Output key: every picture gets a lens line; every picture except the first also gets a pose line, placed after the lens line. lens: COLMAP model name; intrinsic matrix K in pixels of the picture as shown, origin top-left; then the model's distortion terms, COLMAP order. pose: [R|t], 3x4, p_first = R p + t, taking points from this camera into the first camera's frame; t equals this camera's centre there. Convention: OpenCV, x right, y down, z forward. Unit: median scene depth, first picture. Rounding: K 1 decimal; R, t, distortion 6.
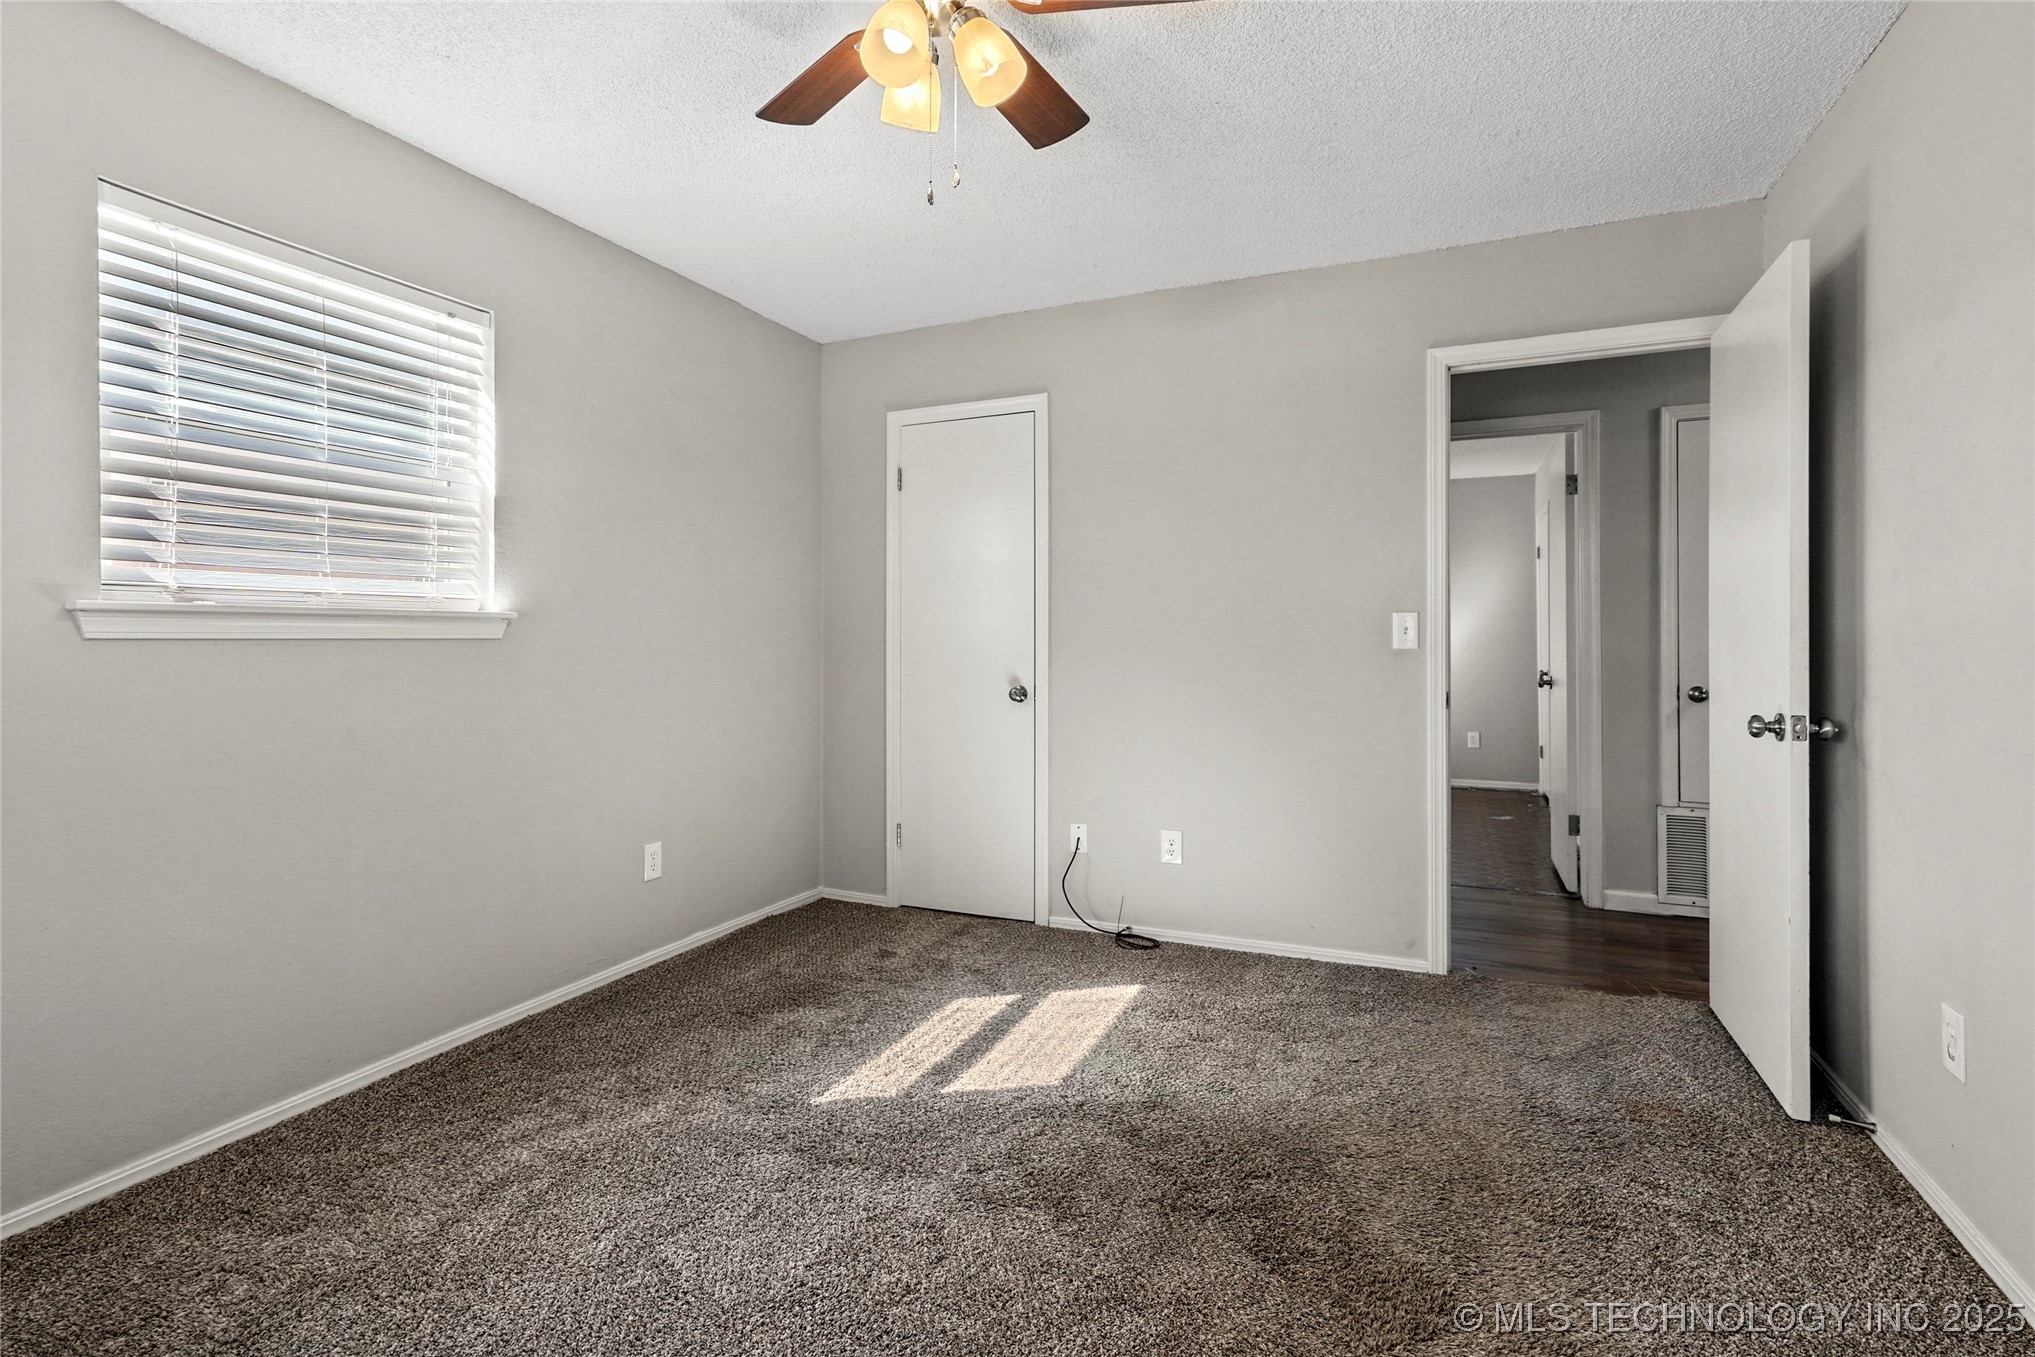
lens RADIAL K [[972.8, 0, 1011.3], [0, 972.8, 637.3], [0, 0, 1]] dist [-0.003019, 0.006111]
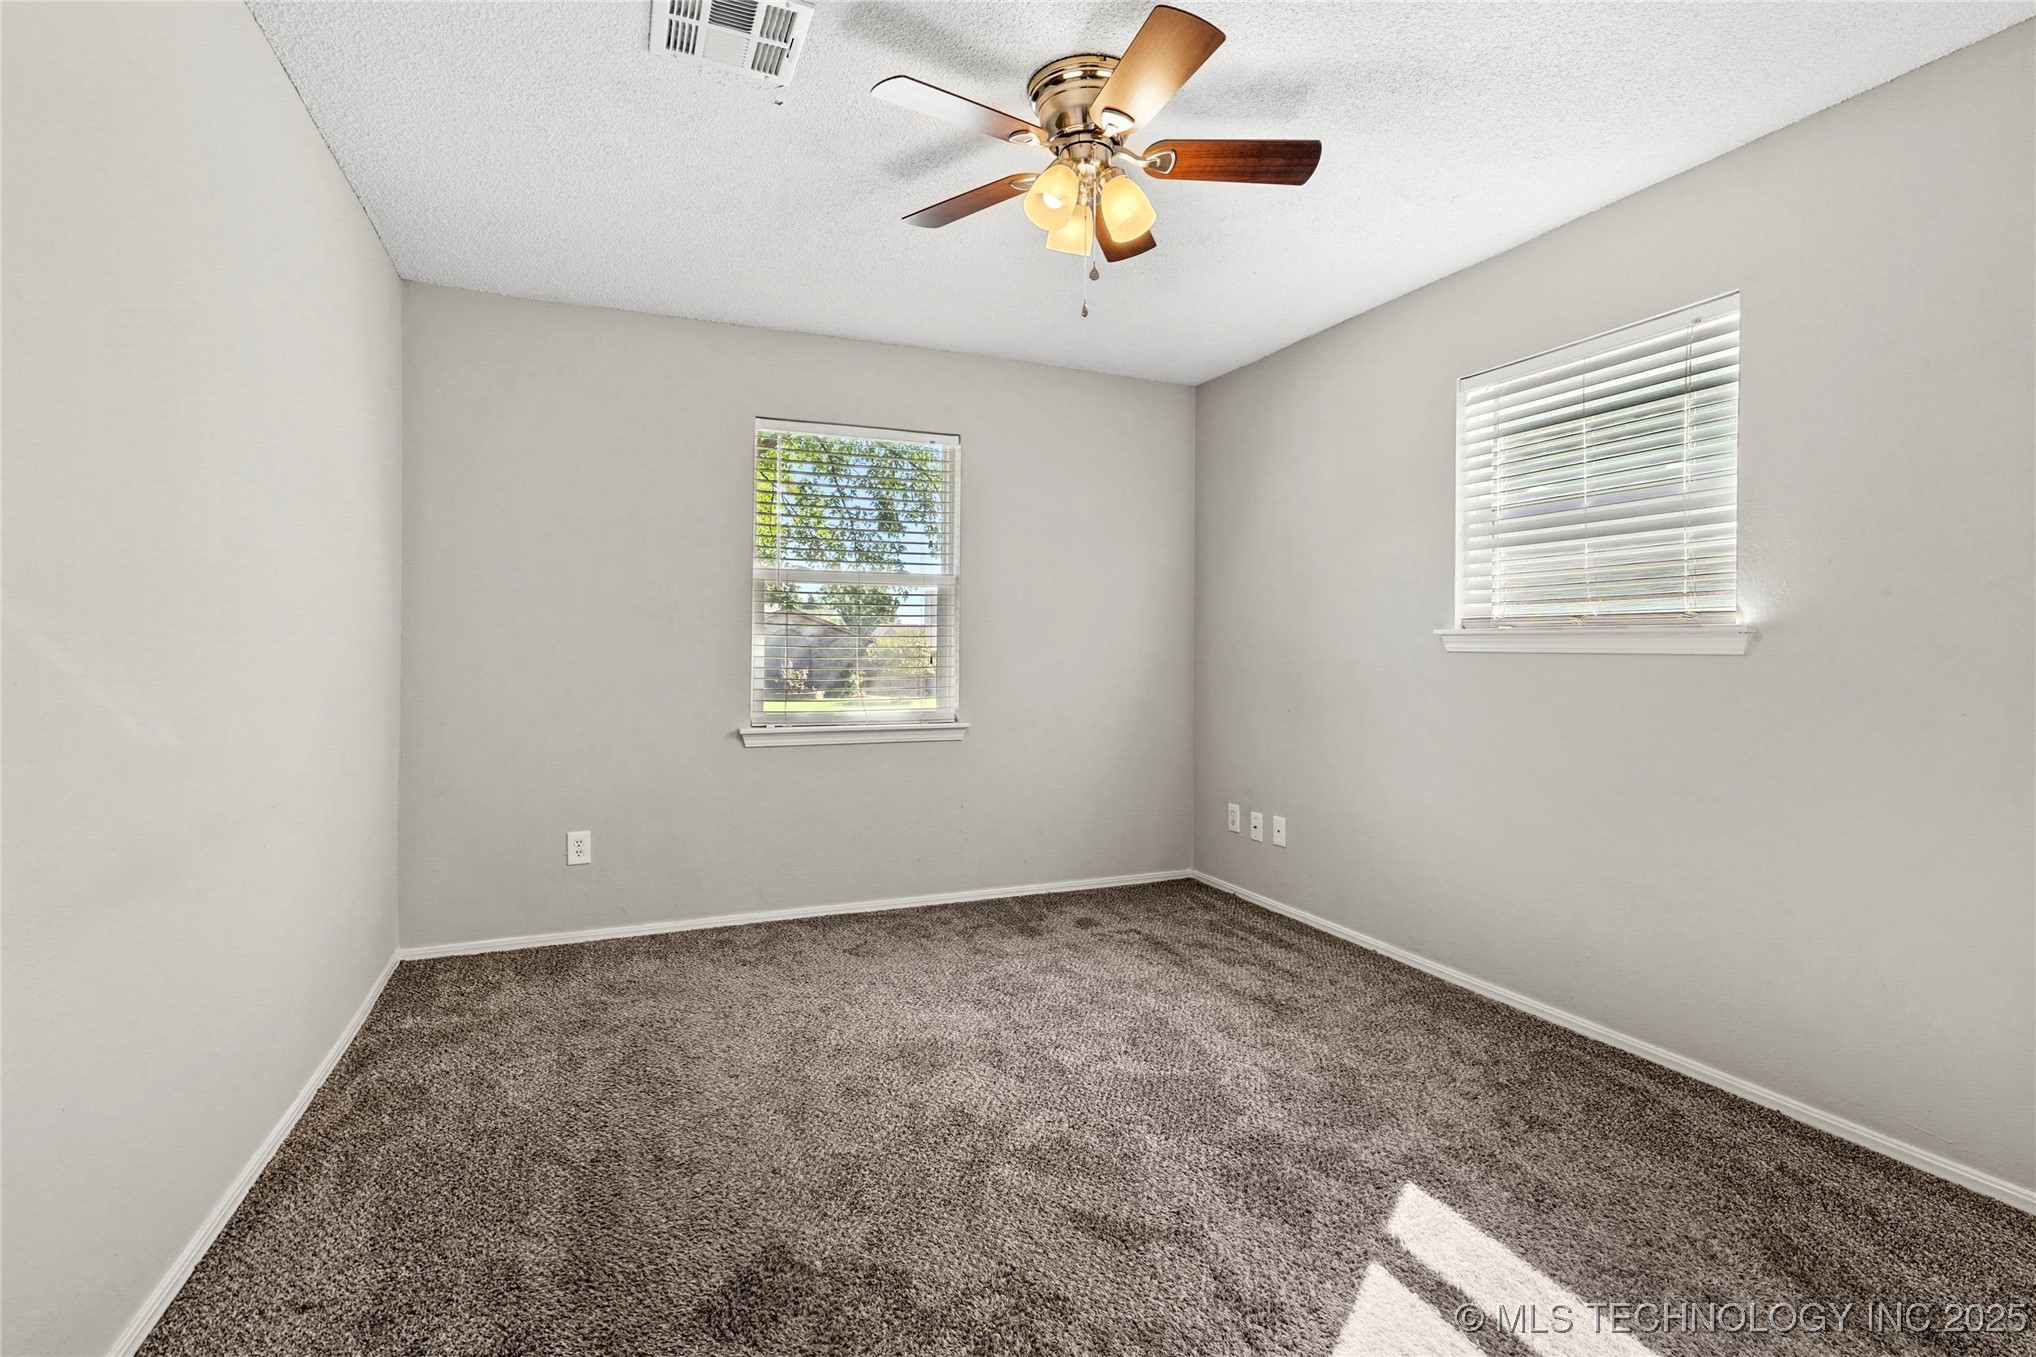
lens RADIAL K [[973.3, 0, 1019.3], [0, 973.3, 665.9], [0, 0, 1]] dist [-0.003019, 0.006111]
pose [[-0.697865, 0.002911, -0.716224, 0.635306], [-0.011070, 0.999828, 0.014850, 0.006082], [0.716144, 0.018291, -0.697713, 1.293709]]
